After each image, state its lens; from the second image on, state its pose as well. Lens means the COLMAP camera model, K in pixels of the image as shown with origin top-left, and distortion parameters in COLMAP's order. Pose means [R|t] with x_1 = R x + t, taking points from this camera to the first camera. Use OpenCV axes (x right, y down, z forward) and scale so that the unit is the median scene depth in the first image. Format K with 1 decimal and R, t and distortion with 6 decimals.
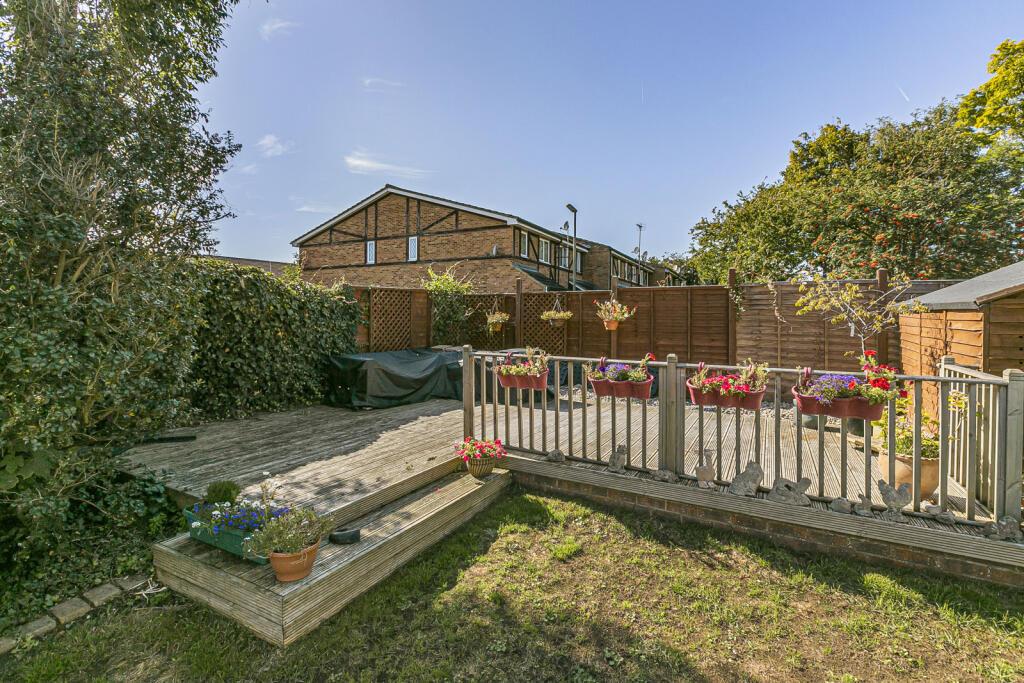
lens RADIAL K [[458.5, 0, 515.4], [0, 458.5, 334.7], [0, 0, 1]] dist [-0.011842, -0.000313]
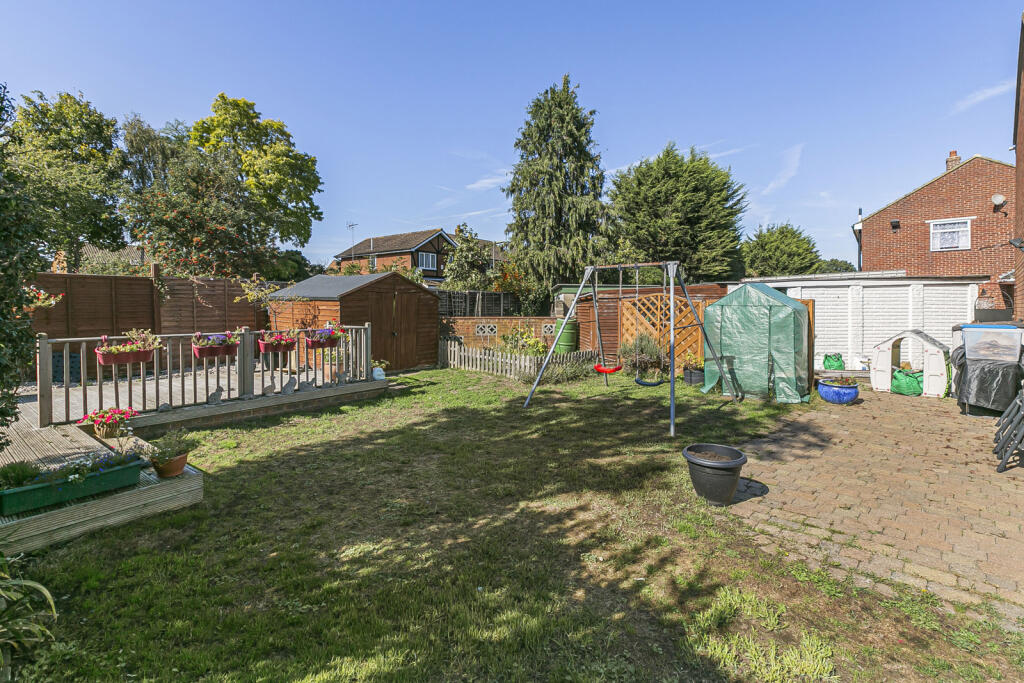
lens RADIAL K [[464.9, 0, 514.0], [0, 464.9, 303.7], [0, 0, 1]] dist [-0.000465, -0.000041]
pose [[0.149066, -0.004643, 0.988816, -0.609561], [0.035825, 0.999358, -0.000708, -0.002521], [-0.988178, 0.035530, 0.149136, -0.130037]]
